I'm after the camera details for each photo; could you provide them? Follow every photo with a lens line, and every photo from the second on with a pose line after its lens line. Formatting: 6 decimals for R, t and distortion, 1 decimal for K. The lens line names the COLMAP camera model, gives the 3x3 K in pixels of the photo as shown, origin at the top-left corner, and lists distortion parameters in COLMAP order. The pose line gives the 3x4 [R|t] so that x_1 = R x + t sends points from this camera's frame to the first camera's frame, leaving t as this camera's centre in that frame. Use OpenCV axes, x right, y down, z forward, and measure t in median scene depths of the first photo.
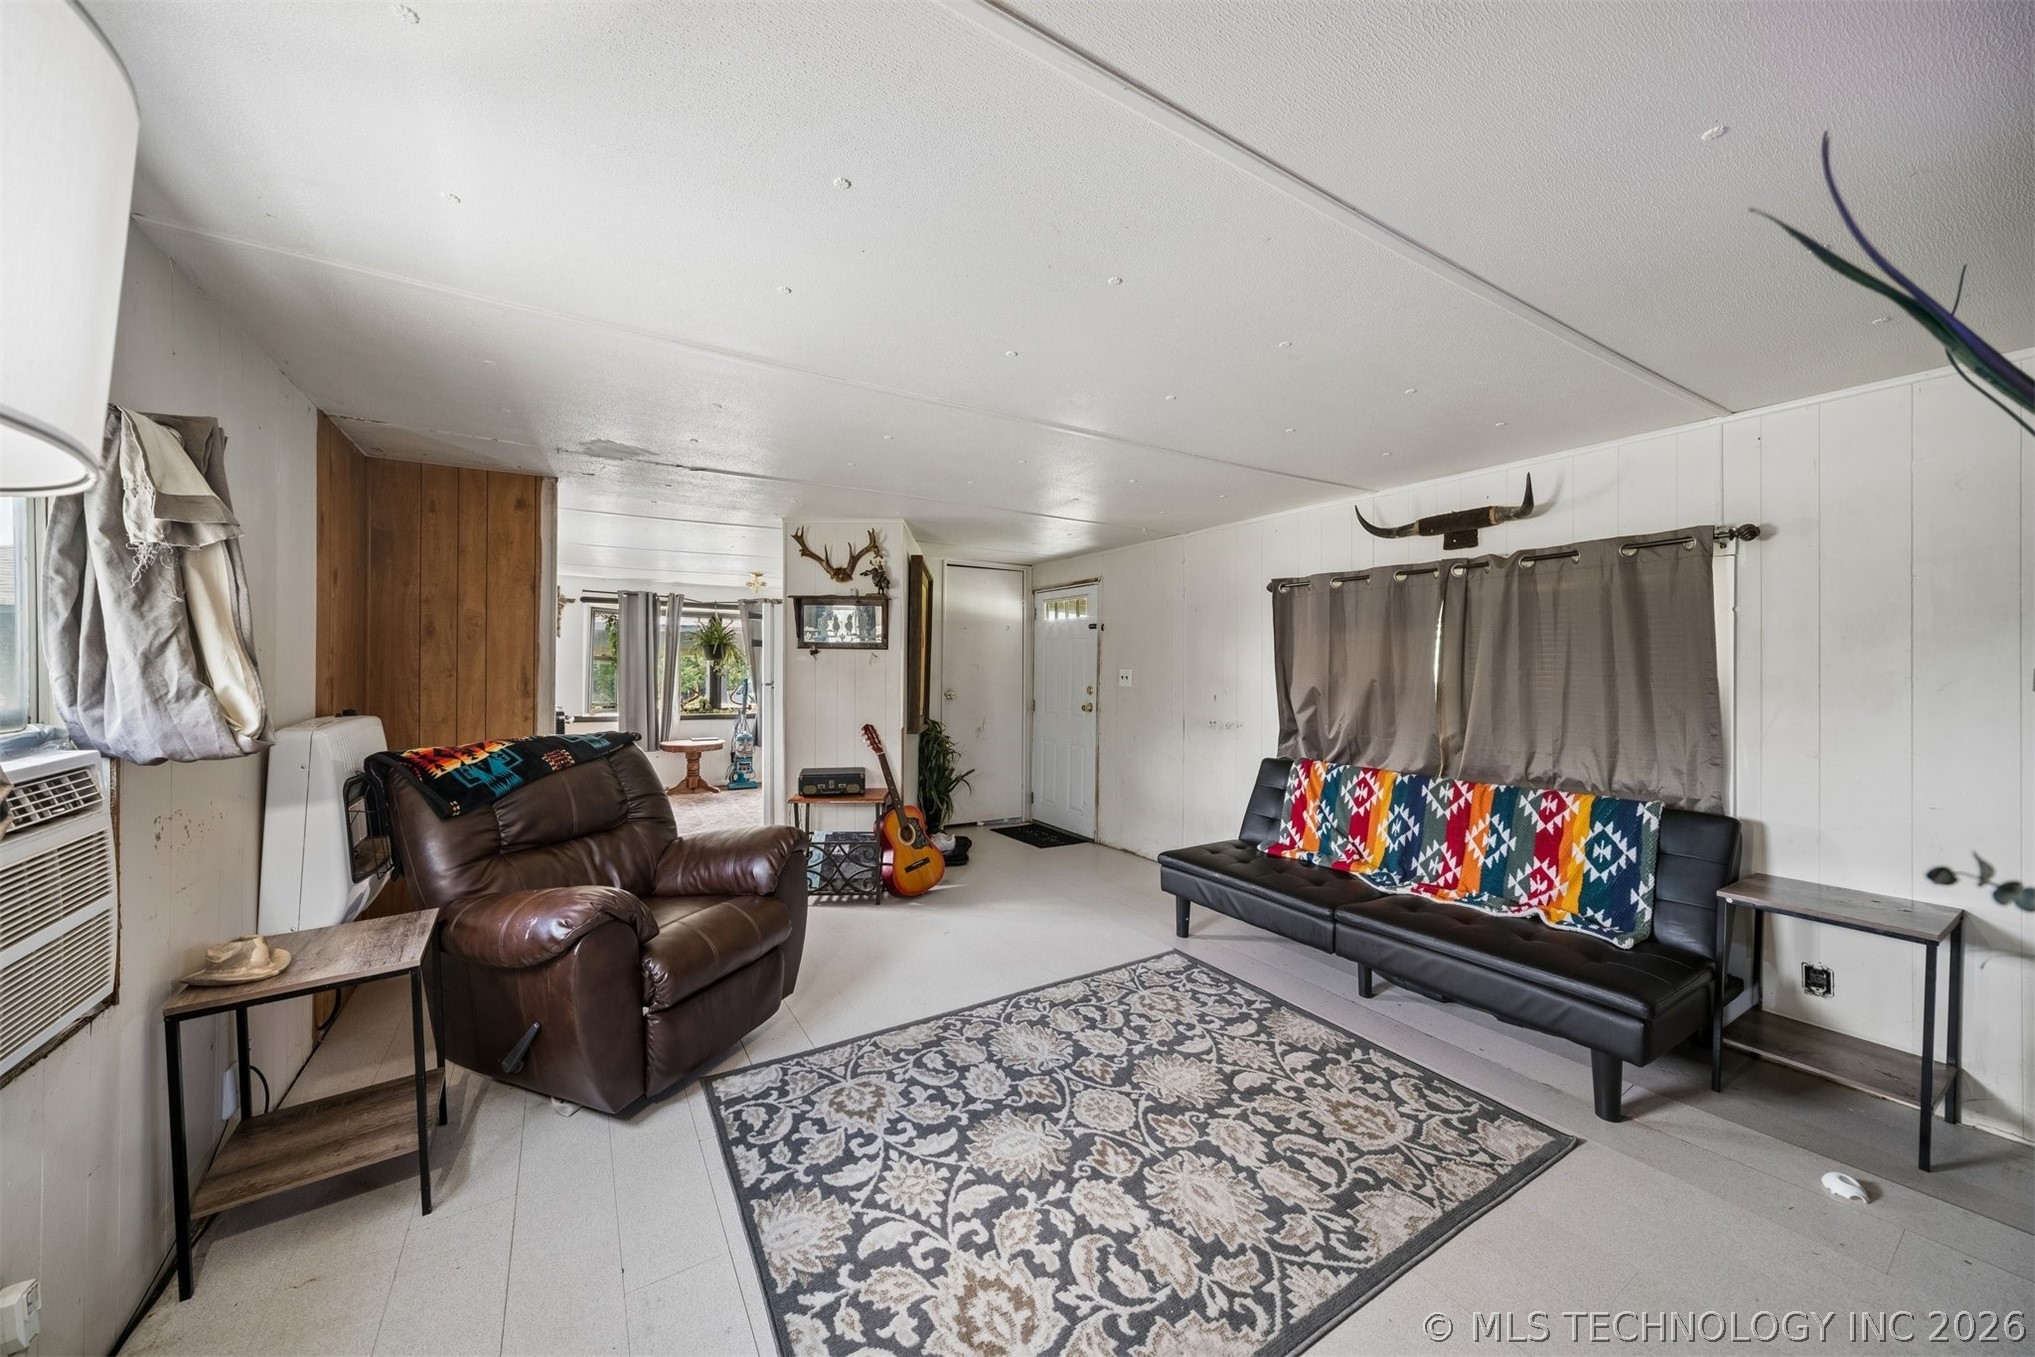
lens RADIAL K [[723.2, 0, 996.9], [0, 723.2, 673.7], [0, 0, 1]] dist [-0.015433, 0.002314]
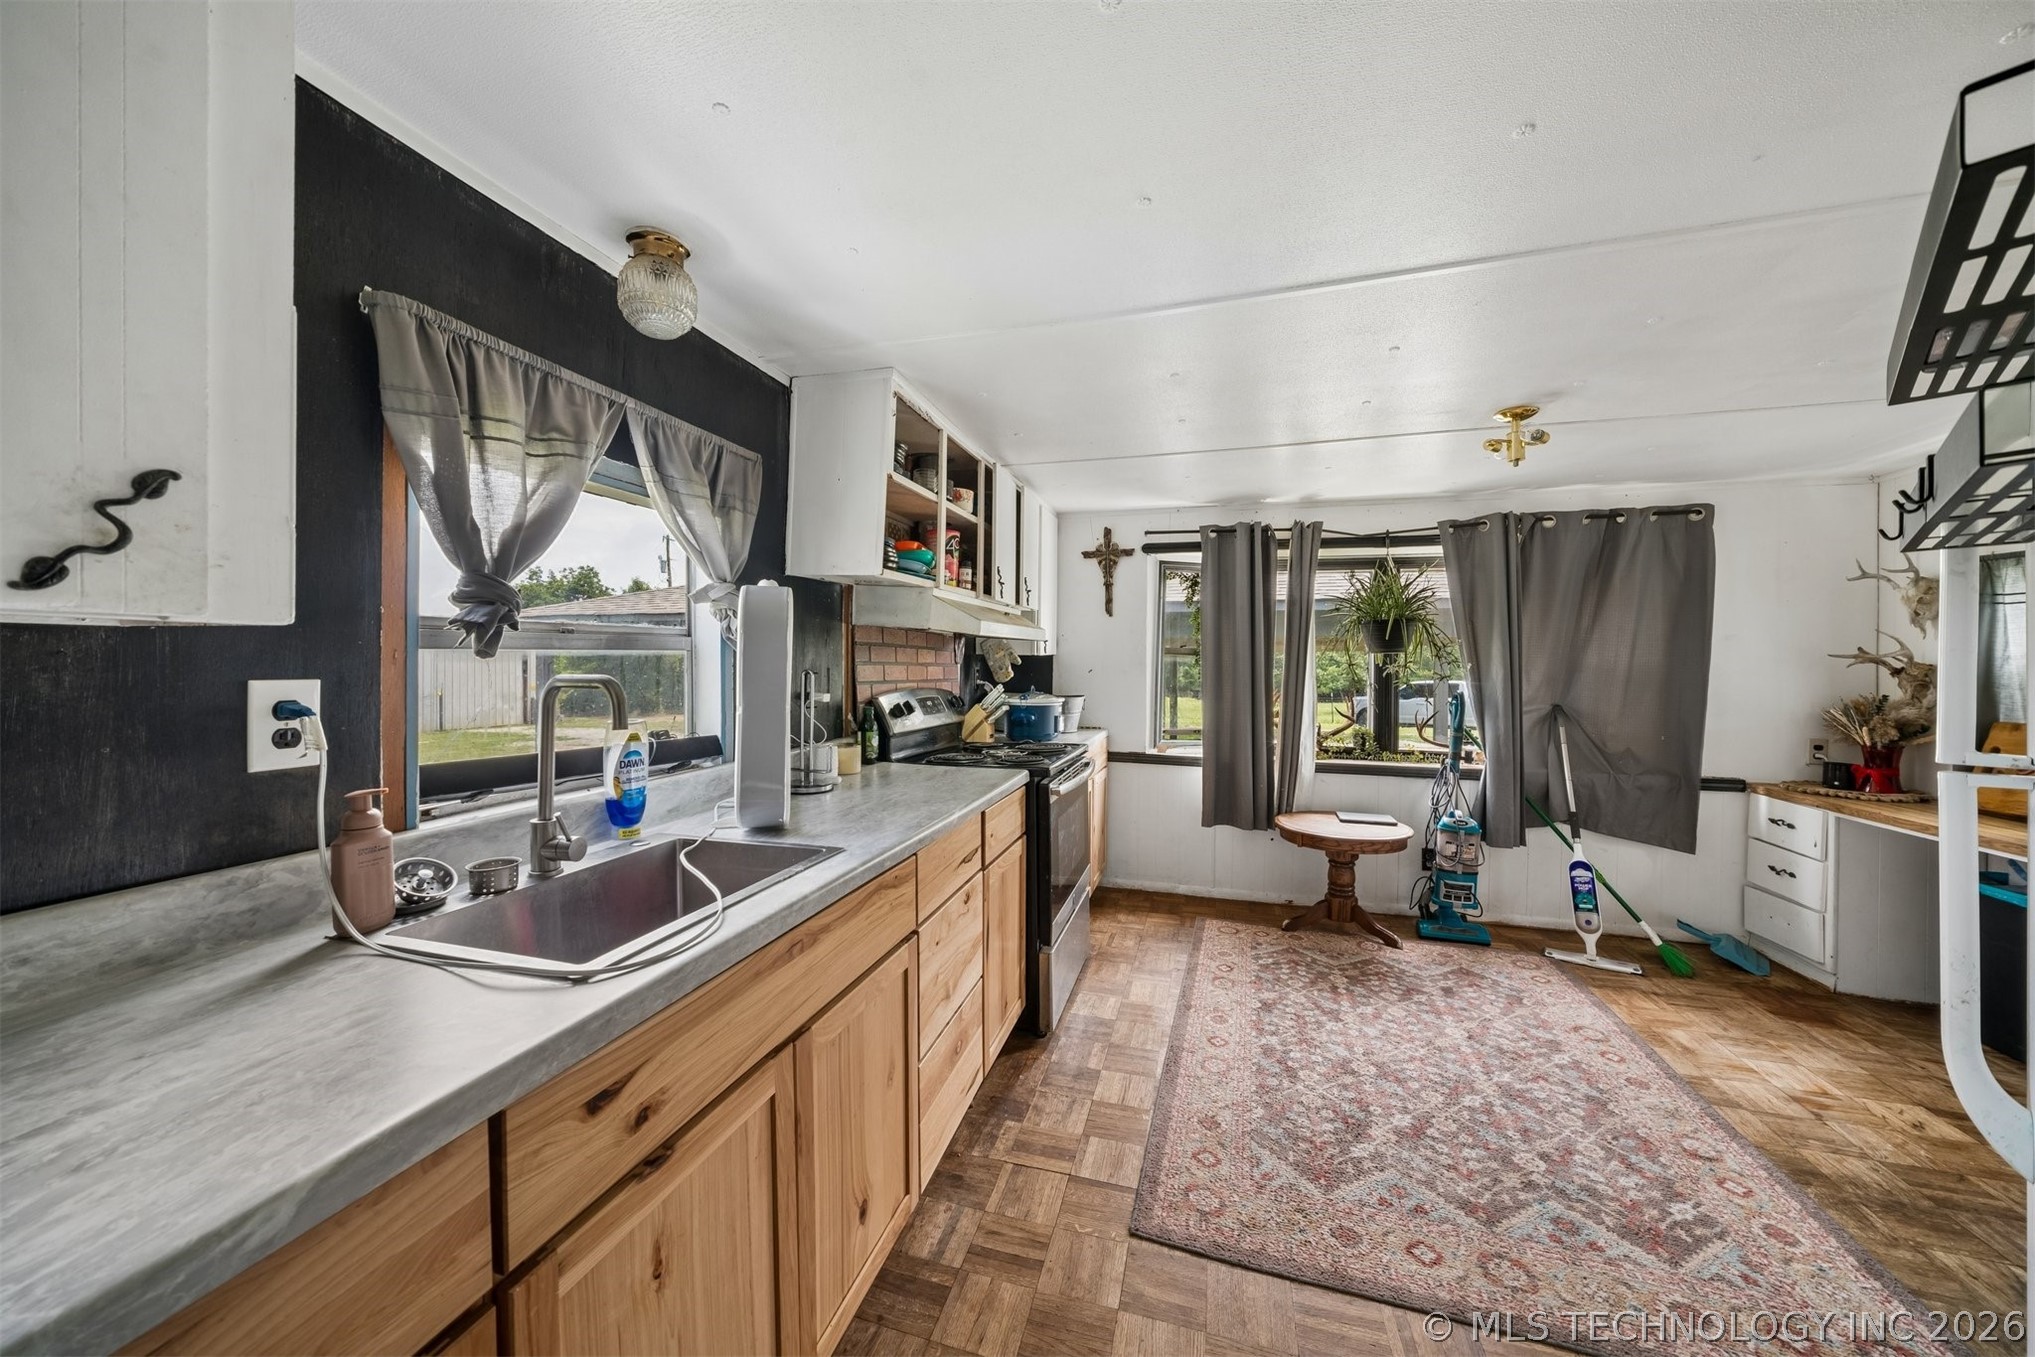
lens RADIAL K [[723.2, 0, 1001.6], [0, 723.2, 661.9], [0, 0, 1]] dist [-0.015433, 0.002314]
pose [[0.671795, -0.003425, -0.740729, -0.491519], [-0.008834, 0.999881, -0.012635, -0.011020], [0.740684, 0.015031, 0.671685, 1.150558]]
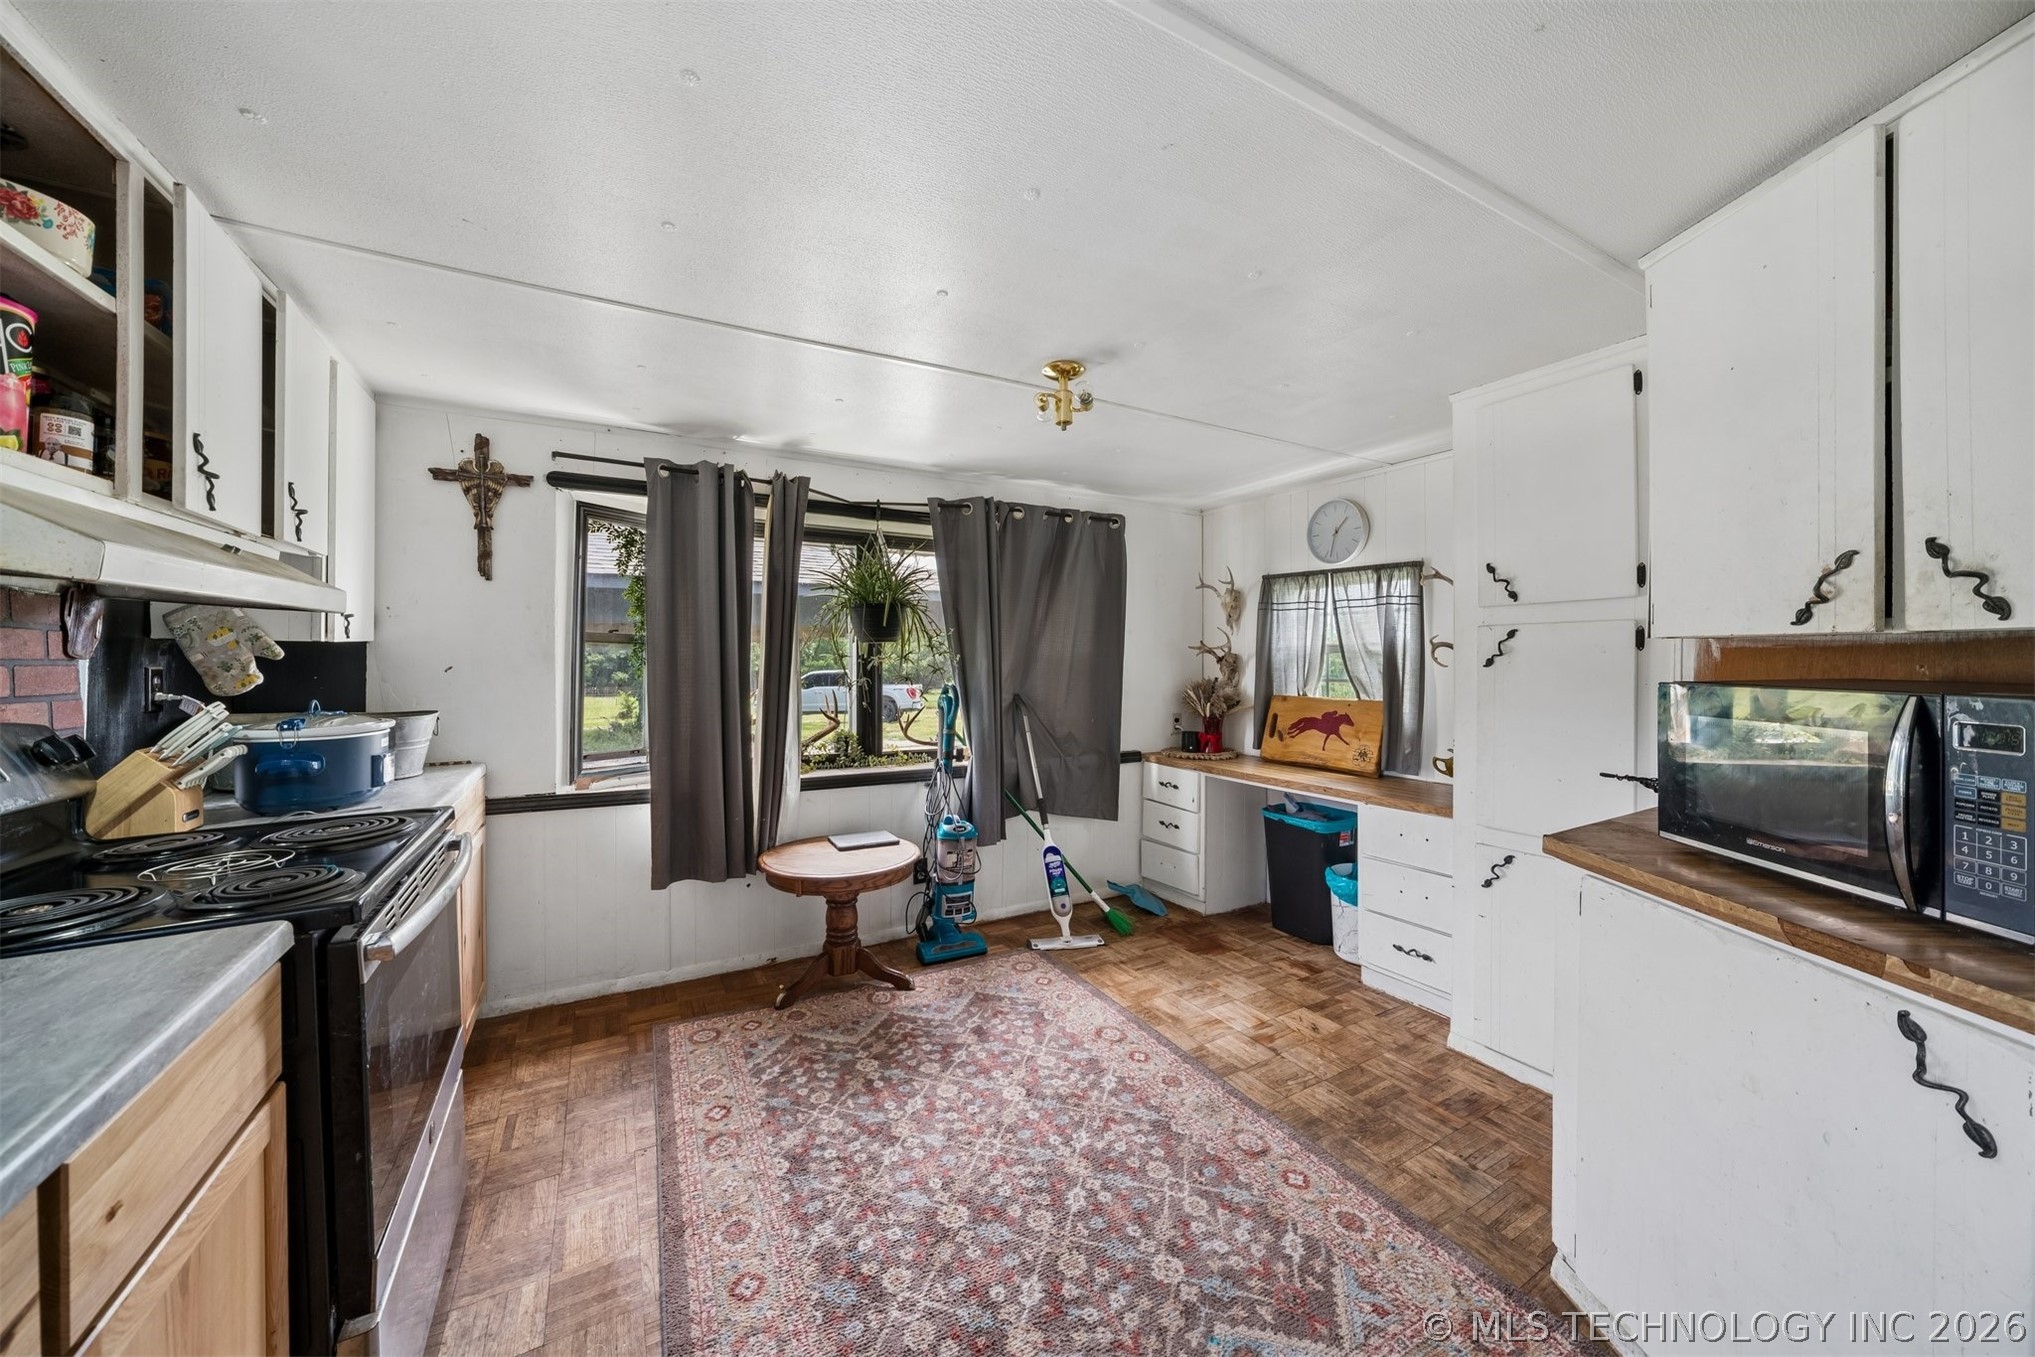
lens RADIAL K [[723.2, 0, 1012.1], [0, 723.2, 663.0], [0, 0, 1]] dist [-0.015433, 0.002314]
pose [[0.999548, -0.007060, -0.029231, -0.714282], [0.006993, 0.999973, -0.002389, -0.013543], [0.029247, 0.002183, 0.999570, 1.384213]]
